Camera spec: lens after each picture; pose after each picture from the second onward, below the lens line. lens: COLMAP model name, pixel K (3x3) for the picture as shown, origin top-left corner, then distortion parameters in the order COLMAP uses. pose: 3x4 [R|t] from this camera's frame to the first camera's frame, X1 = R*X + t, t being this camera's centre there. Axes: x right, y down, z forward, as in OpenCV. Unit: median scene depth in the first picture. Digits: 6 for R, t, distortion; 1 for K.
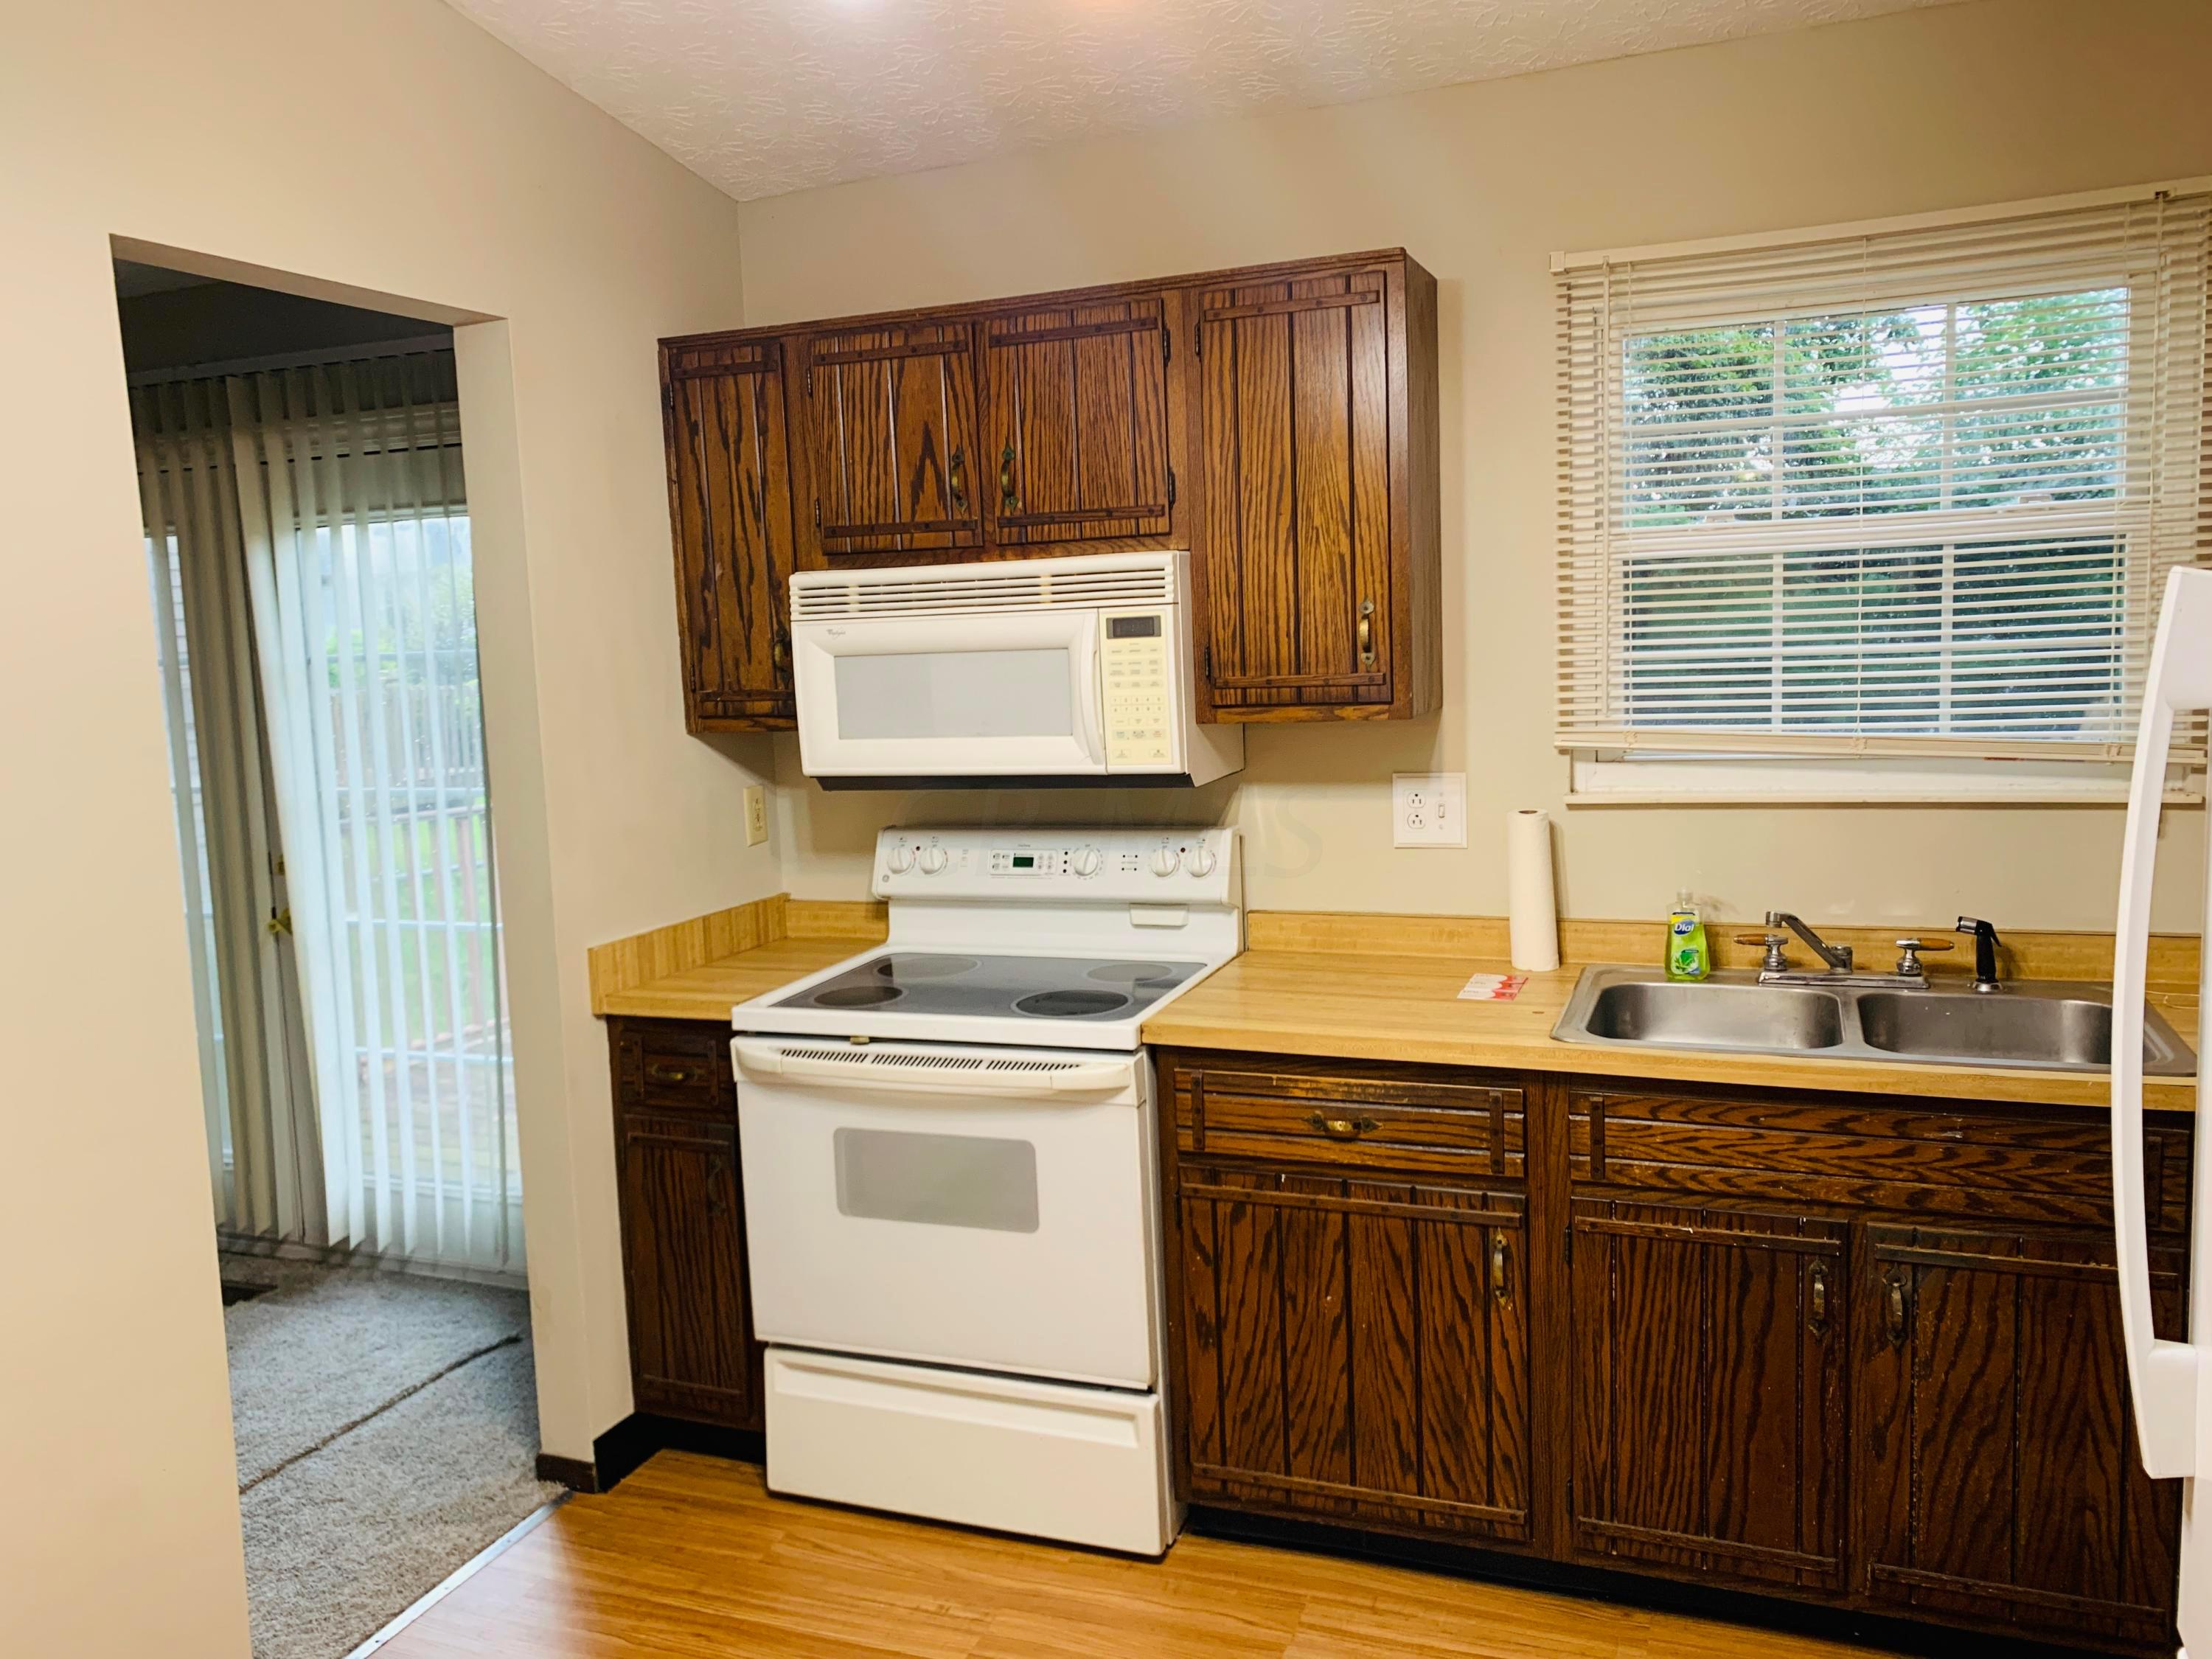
lens RADIAL K [[1660.9, 0, 1087.9], [0, 1660.9, 828.5], [0, 0, 1]] dist [0.037296, -0.035231]
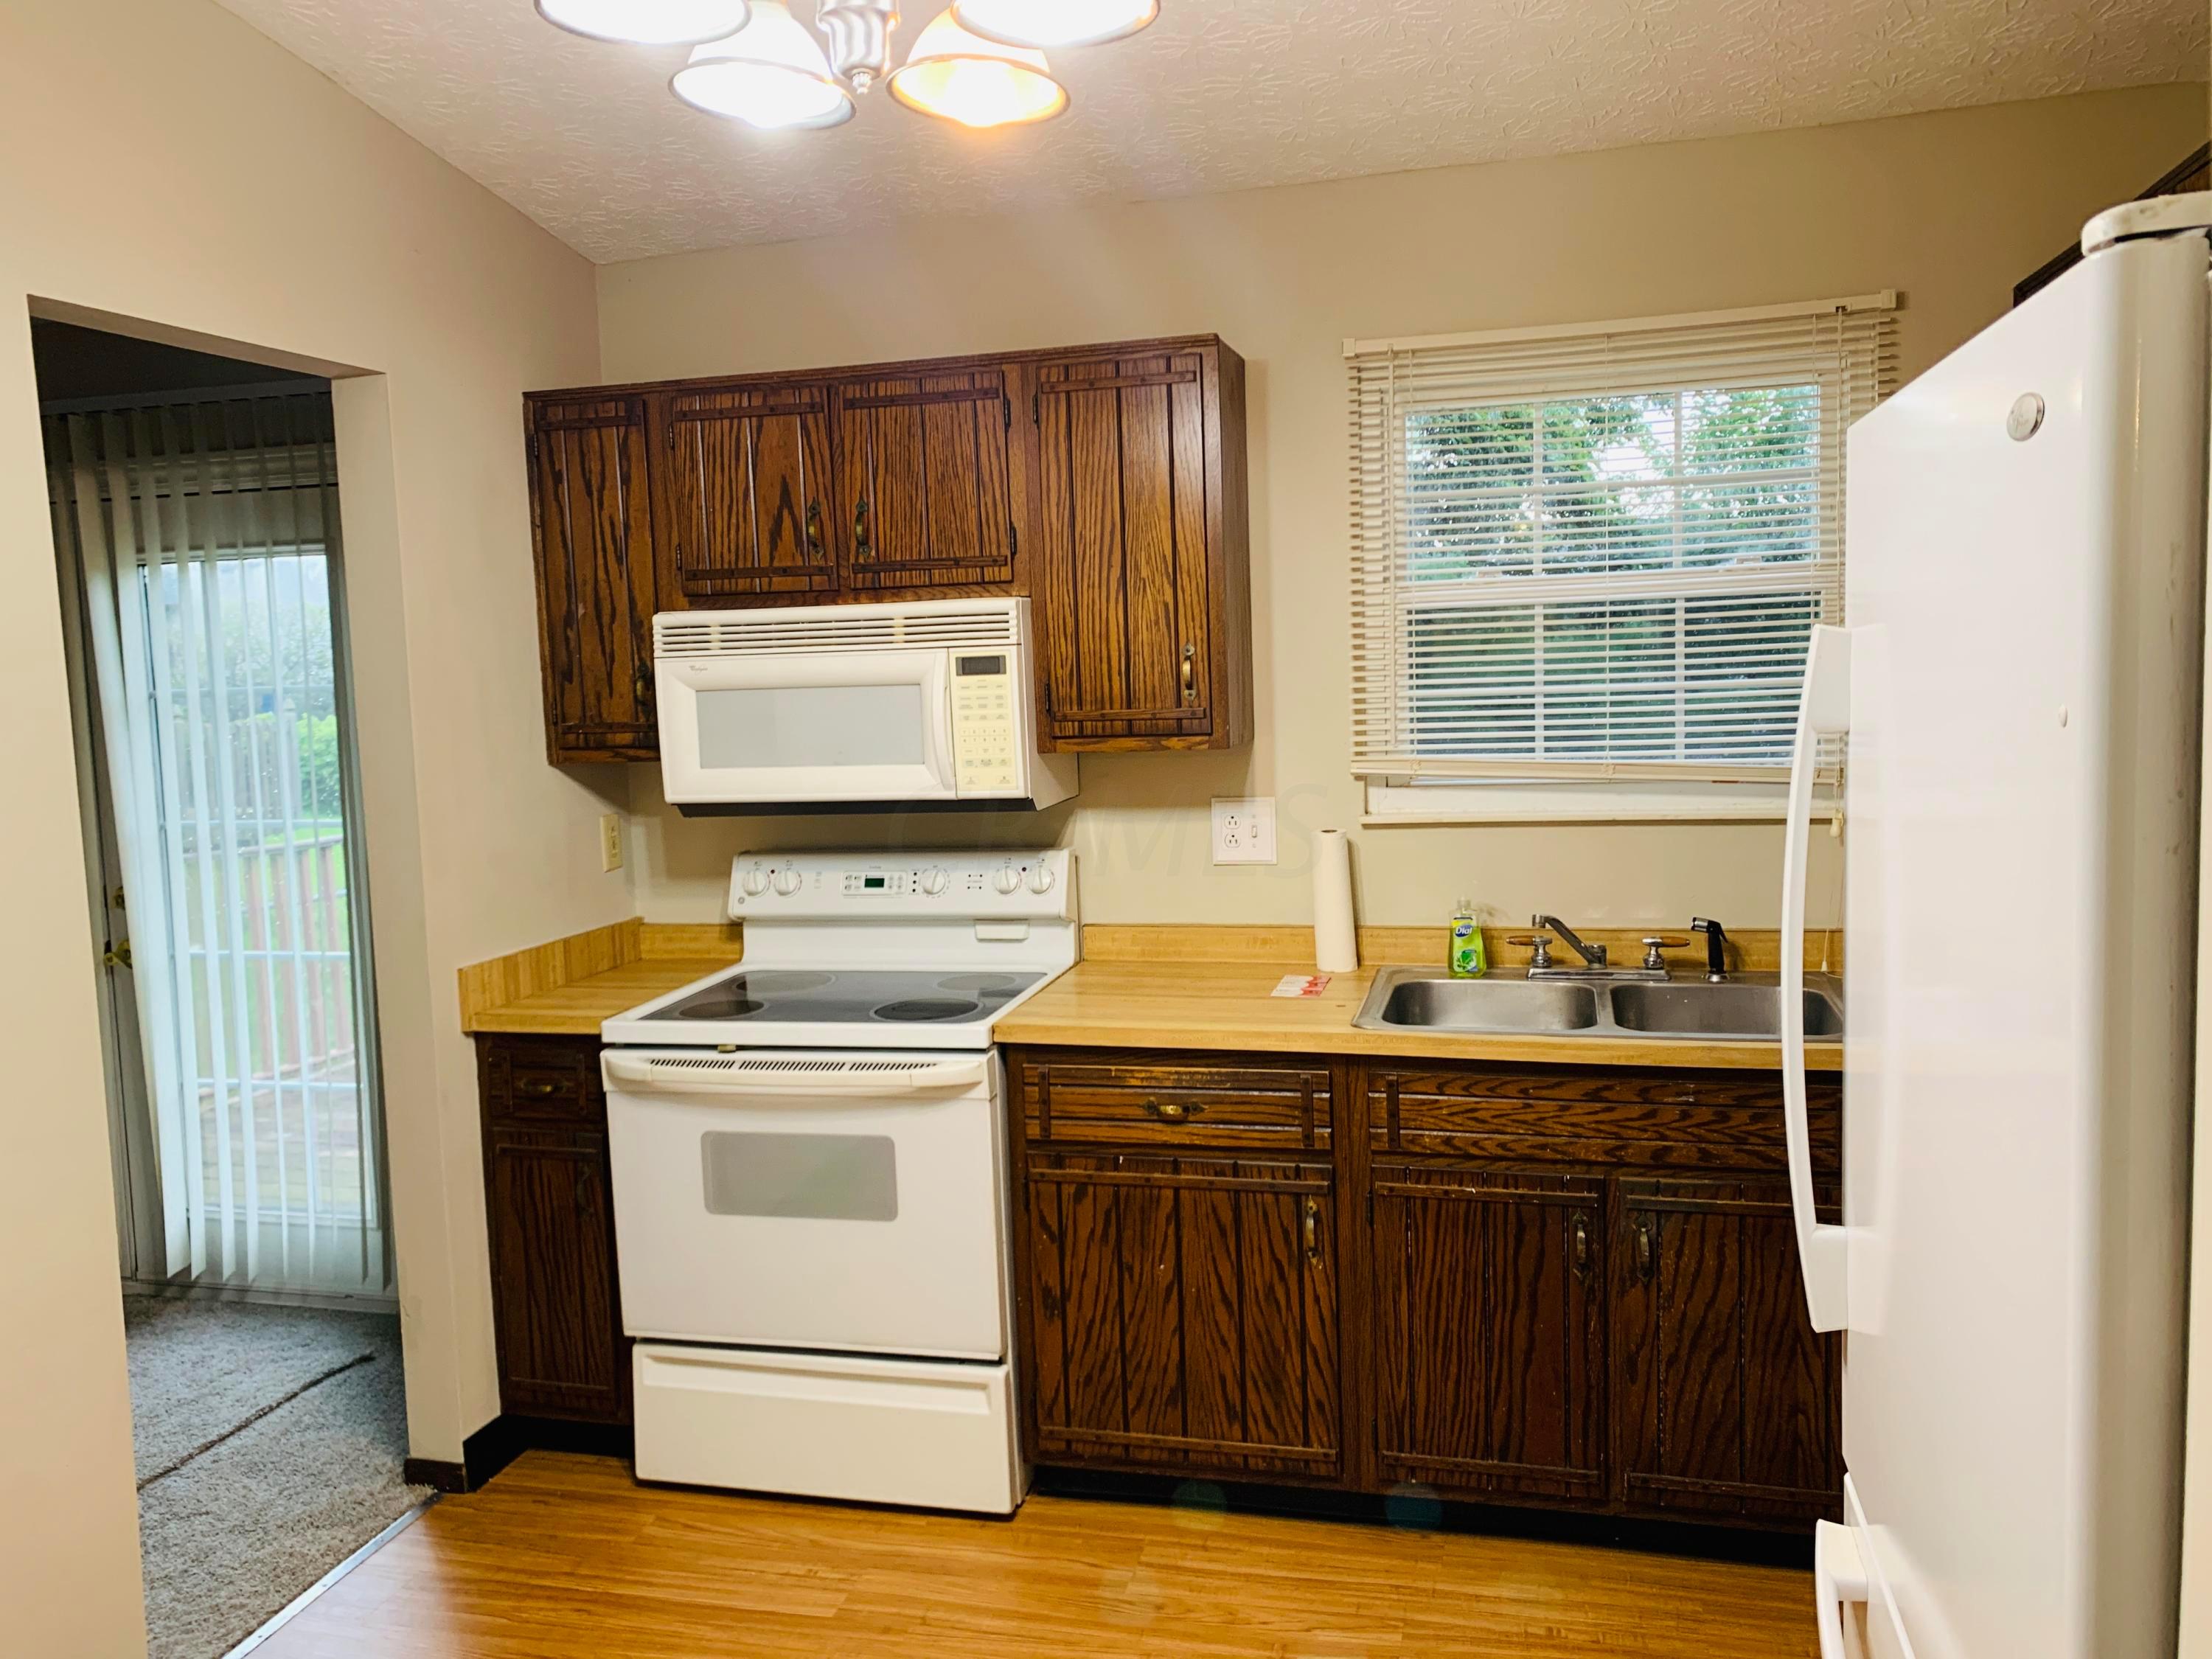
lens RADIAL K [[1660.9, 0, 1089.8], [0, 1660.9, 825.3], [0, 0, 1]] dist [0.037296, -0.035231]
pose [[0.993033, -0.007174, 0.117619, -0.029868], [0.010062, 0.999662, -0.023977, 0.011639], [-0.117407, 0.024993, 0.992769, -0.098555]]
